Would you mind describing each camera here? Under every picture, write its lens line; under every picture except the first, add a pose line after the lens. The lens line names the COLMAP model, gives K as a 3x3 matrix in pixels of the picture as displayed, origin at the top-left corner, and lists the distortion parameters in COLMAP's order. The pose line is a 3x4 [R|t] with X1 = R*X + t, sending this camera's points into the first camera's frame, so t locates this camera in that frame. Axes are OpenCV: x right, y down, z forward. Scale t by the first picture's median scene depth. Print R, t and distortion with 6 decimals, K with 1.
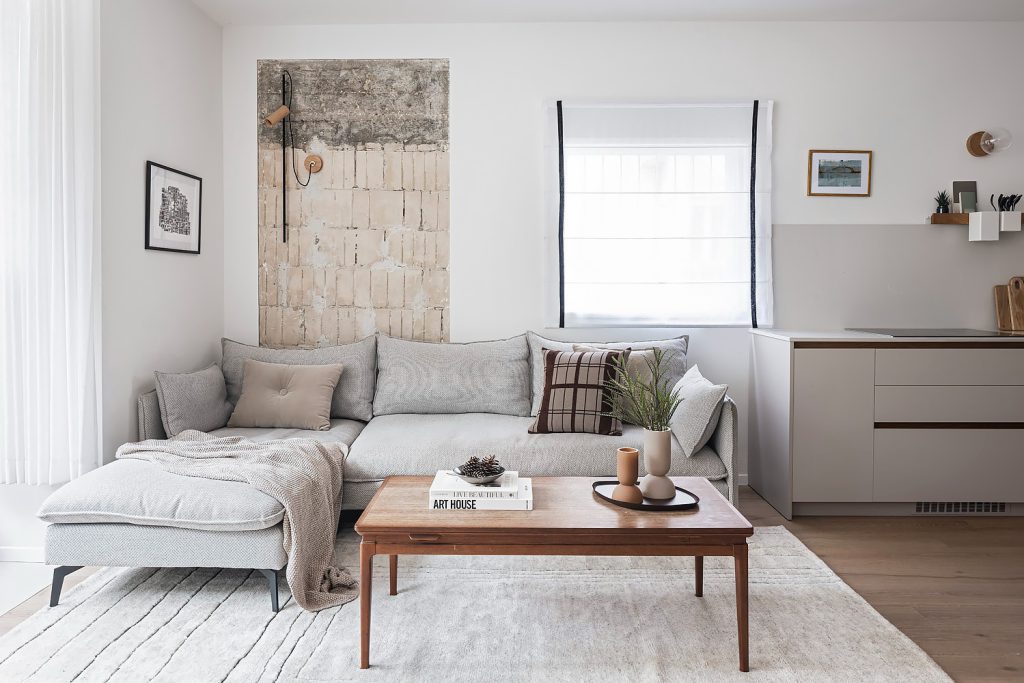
lens RADIAL K [[690.5, 0, 495.9], [0, 690.5, 305.3], [0, 0, 1]] dist [-0.004083, 0.003123]
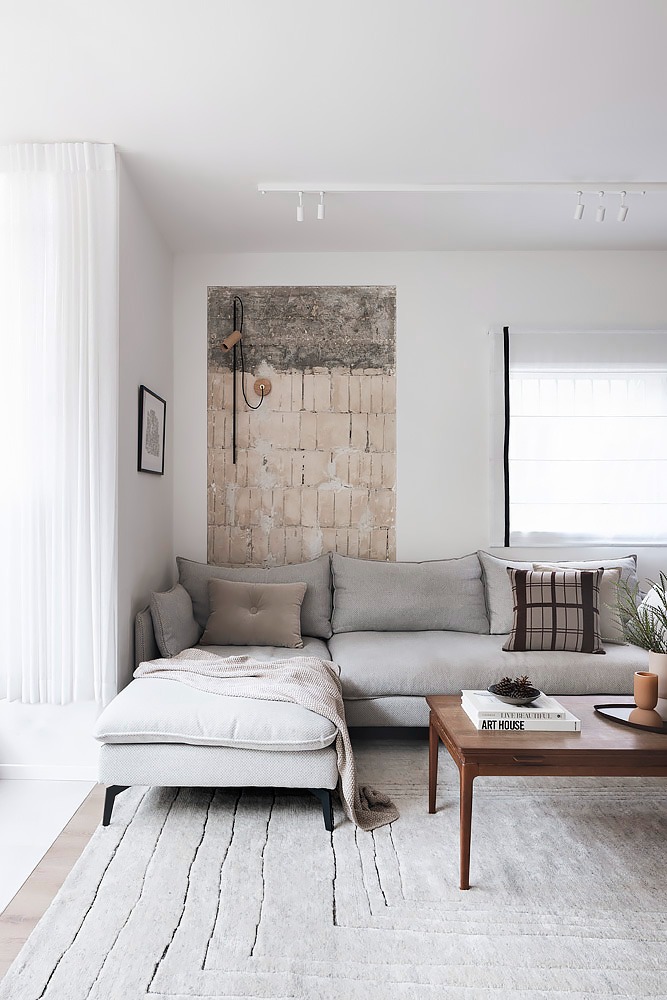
lens RADIAL K [[674.4, 0, 292.0], [0, 674.4, 505.7], [0, 0, 1]] dist [-0.004083, 0.003123]
pose [[0.999996, 0.000090, 0.002780, -0.223966], [-0.000038, 0.999825, -0.018716, -0.009627], [-0.002781, 0.018716, 0.999821, -0.000888]]
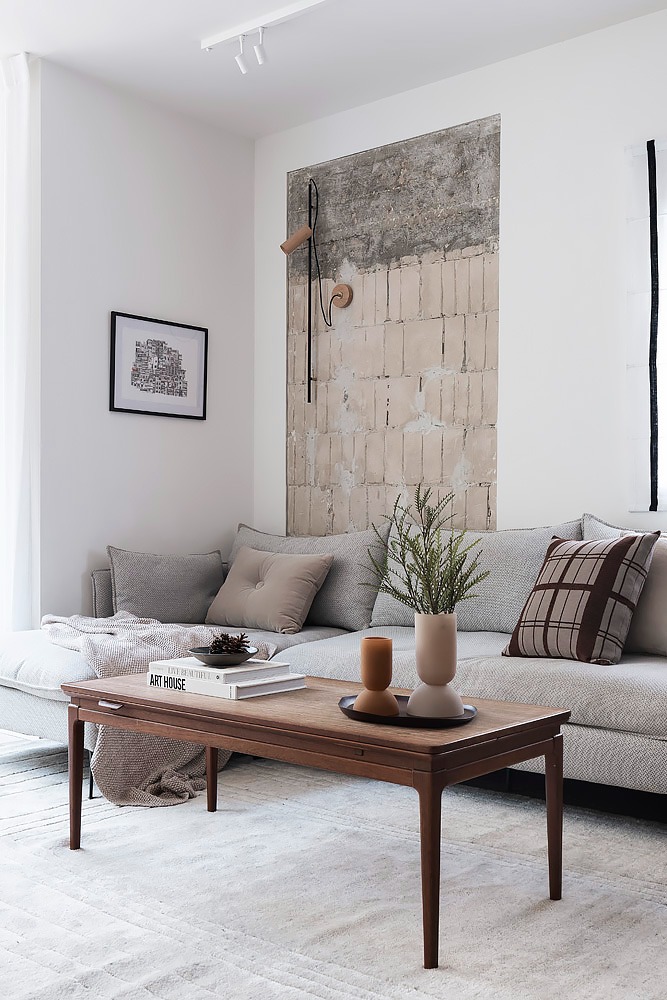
lens RADIAL K [[1066.1, 0, 308.3], [0, 1066.1, 559.1], [0, 0, 1]] dist [-0.005770, 0.019662]
pose [[0.775645, 0.026926, -0.630595, 0.452886], [-0.021546, 0.999637, 0.016182, 0.065673], [0.630802, 0.001035, 0.775943, 0.070871]]
